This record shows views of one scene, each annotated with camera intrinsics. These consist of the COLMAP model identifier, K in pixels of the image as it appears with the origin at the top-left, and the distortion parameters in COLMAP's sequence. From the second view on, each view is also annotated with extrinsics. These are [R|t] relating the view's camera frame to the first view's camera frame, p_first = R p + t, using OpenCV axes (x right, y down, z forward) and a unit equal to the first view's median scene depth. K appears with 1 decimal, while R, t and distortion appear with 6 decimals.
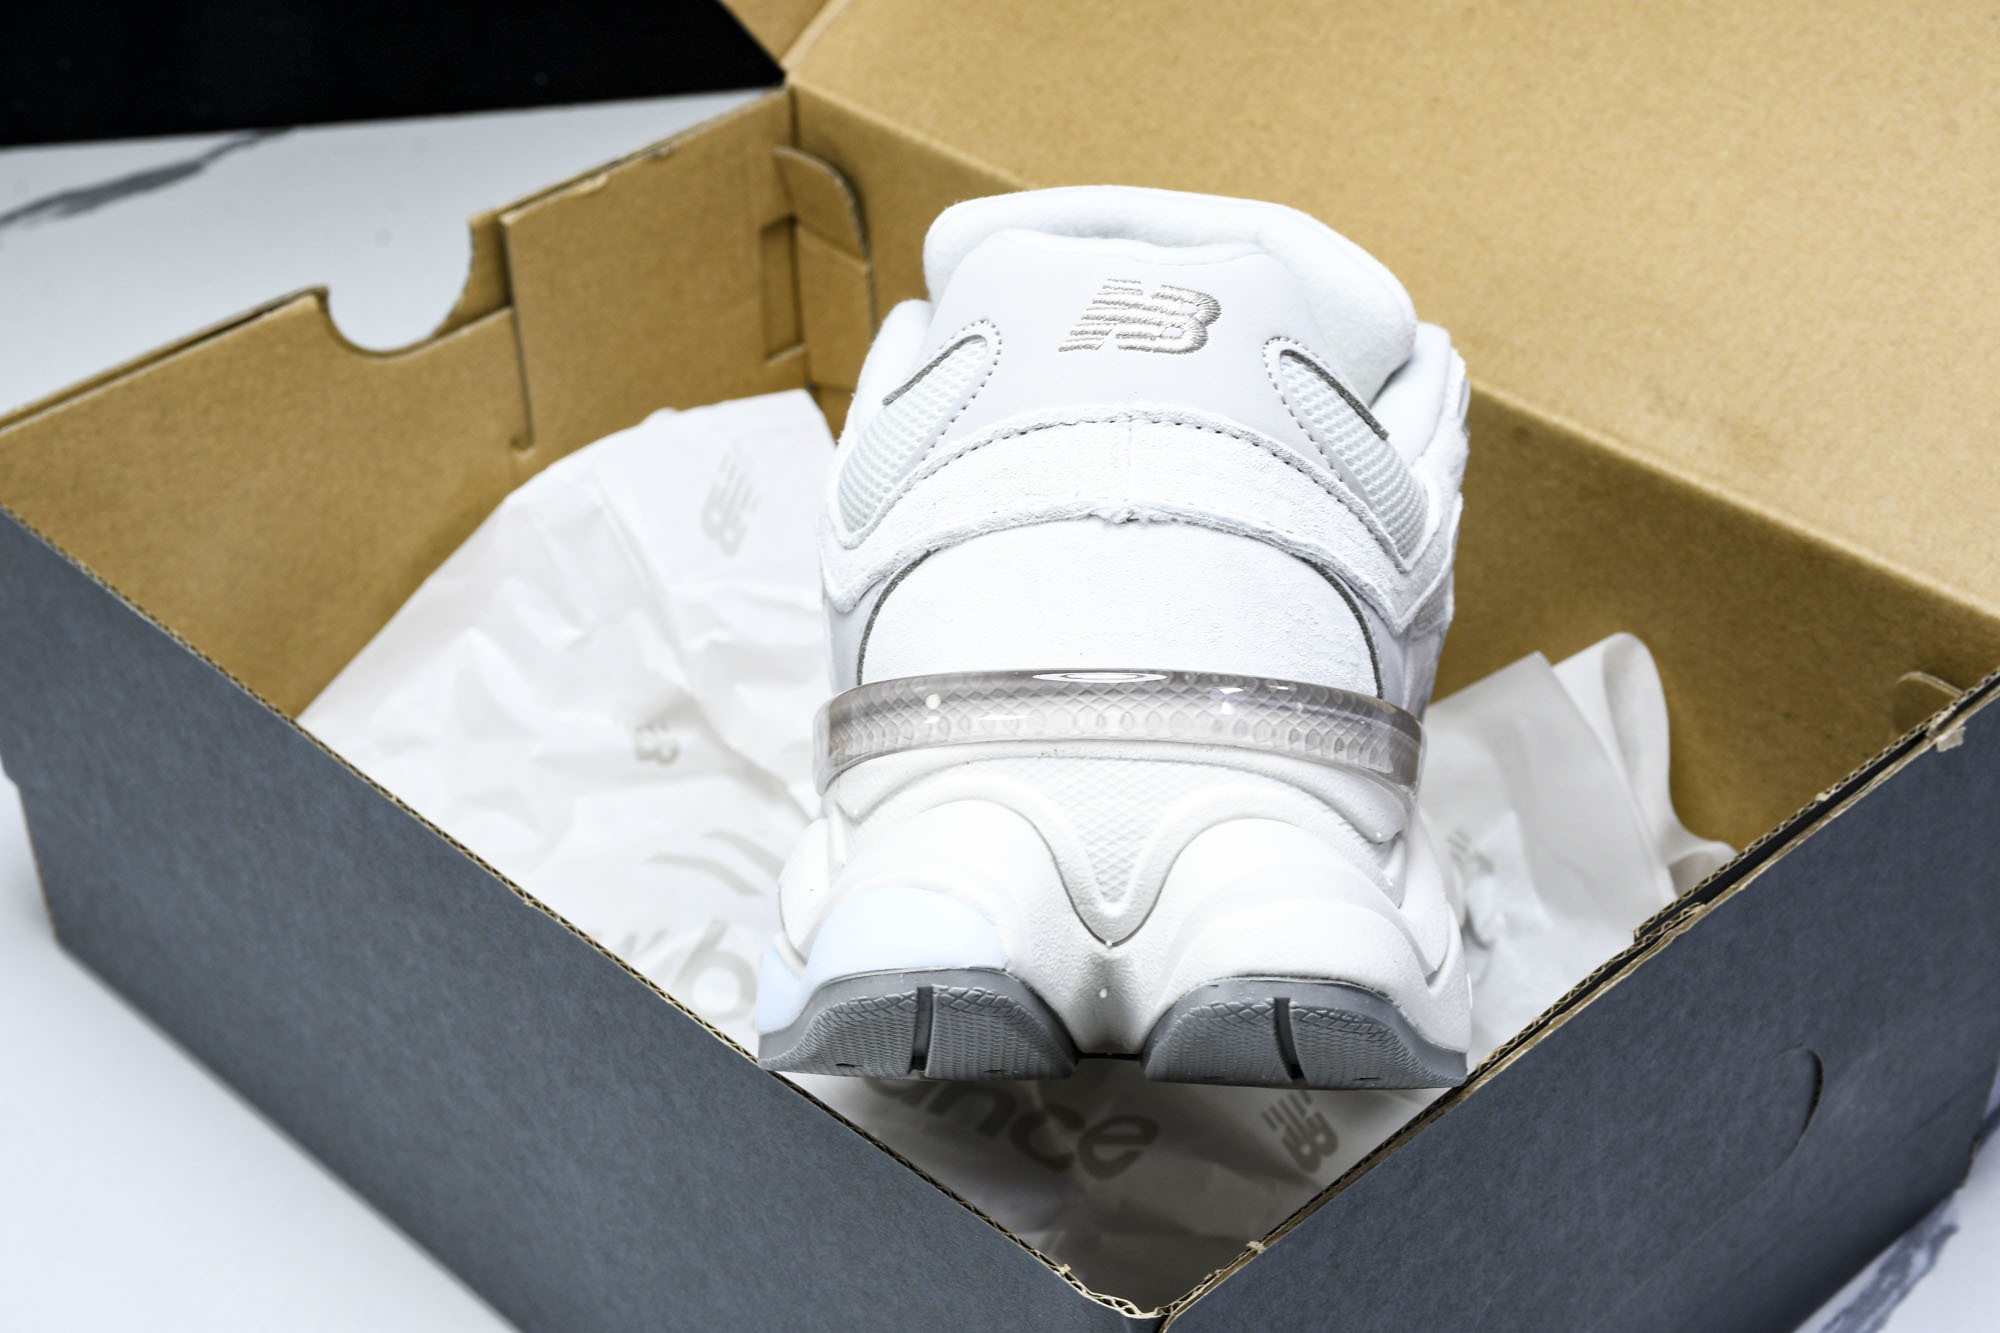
lens RADIAL K [[3771.7, 0, 996.6], [0, 3771.7, 602.7], [0, 0, 1]] dist [0.359431, -0.364380]
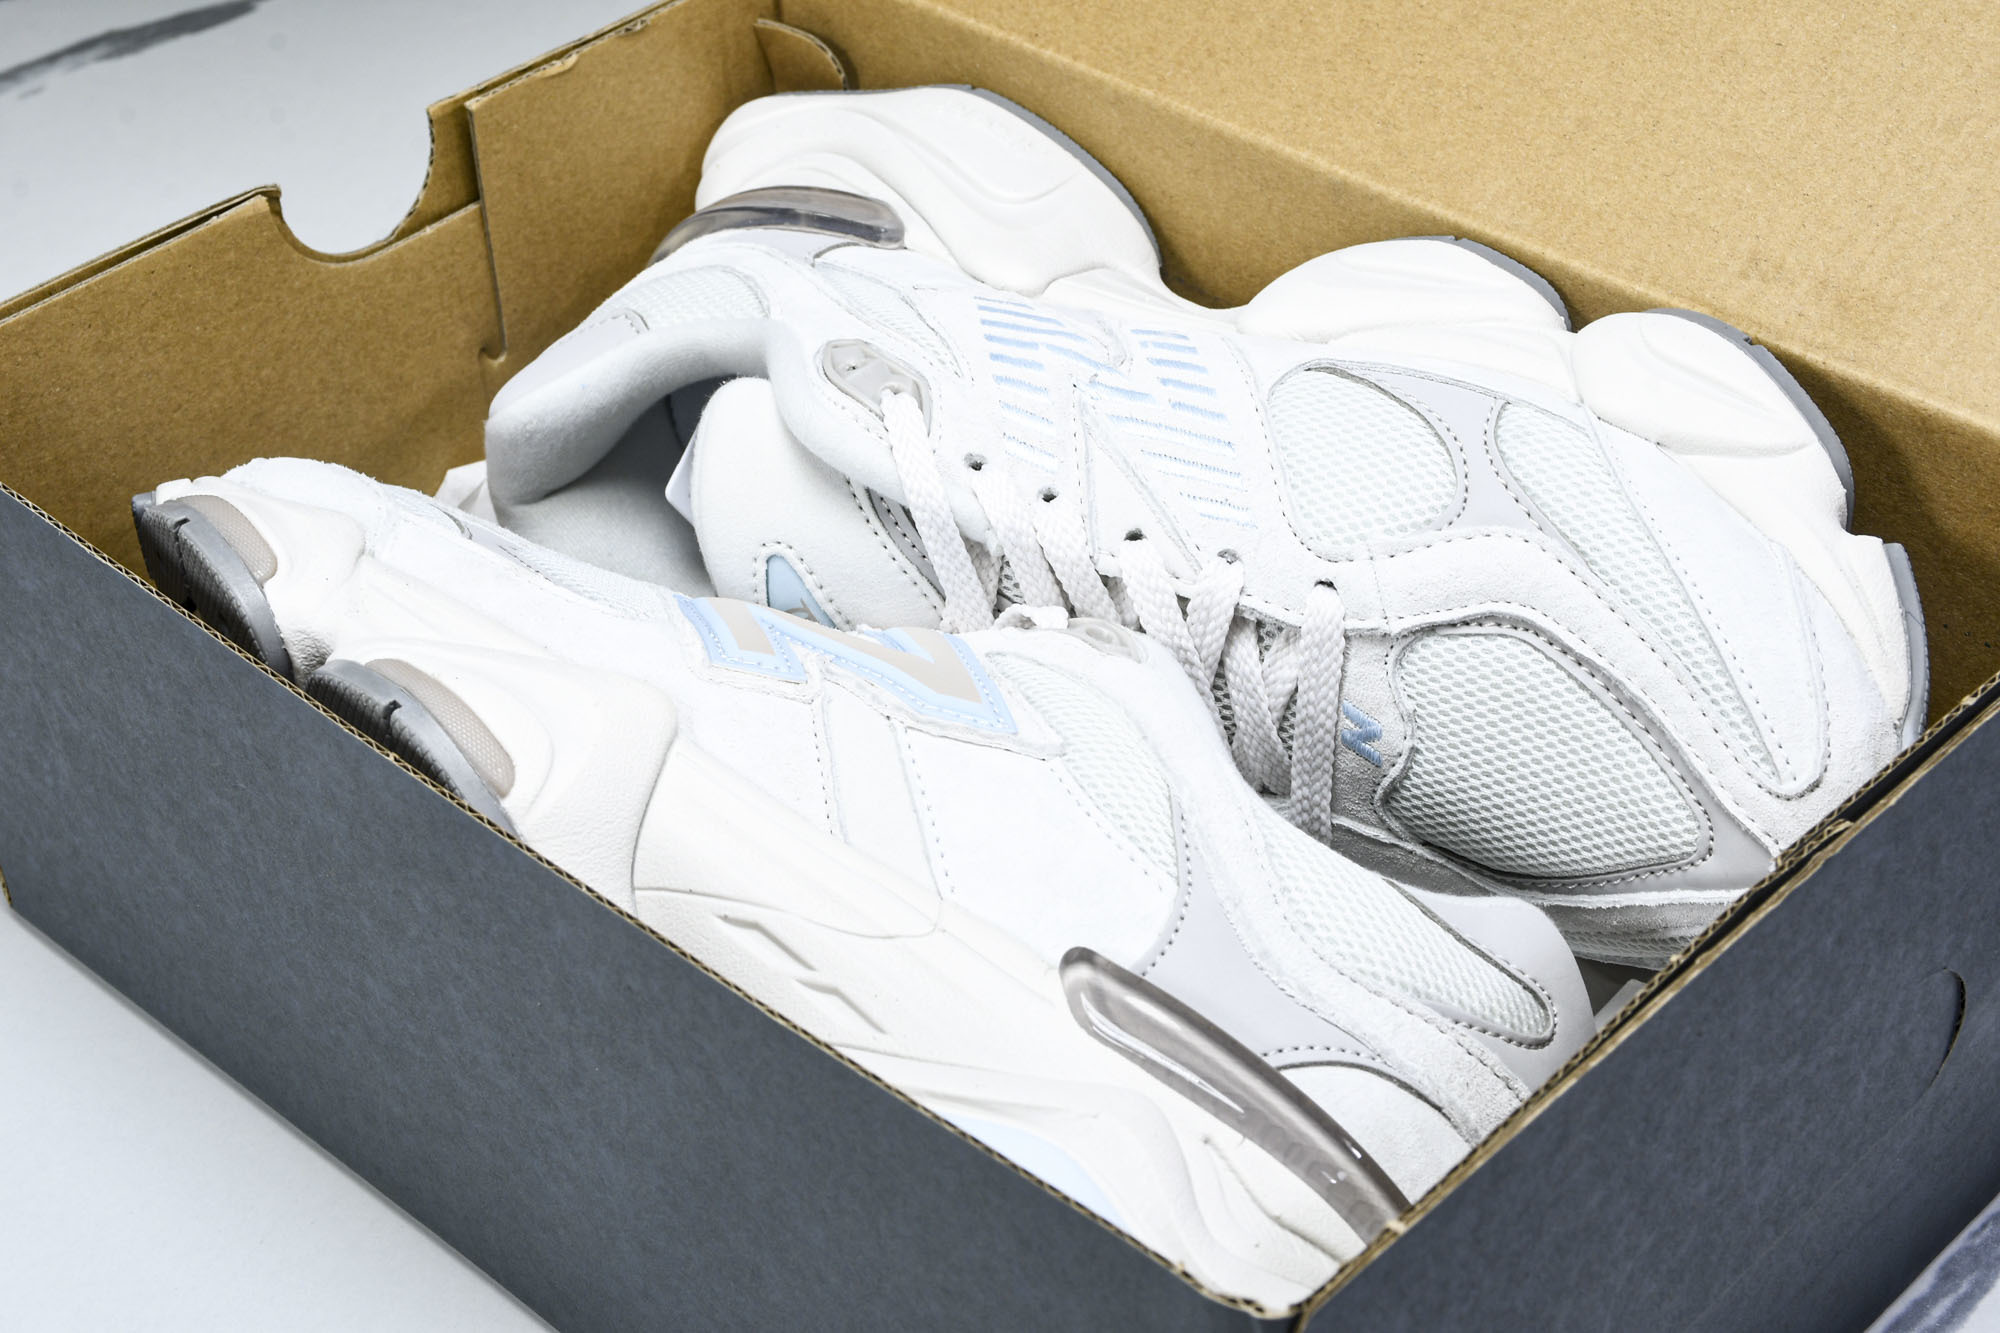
lens RADIAL K [[3574.9, 0, 969.3], [0, 3574.9, 659.3], [0, 0, 1]] dist [-0.015847, 2.131388]
pose [[0.999068, -0.033978, 0.026616, -0.042626], [0.032657, 0.998284, 0.048598, -0.007094], [-0.028221, -0.047683, 0.998464, 0.153819]]
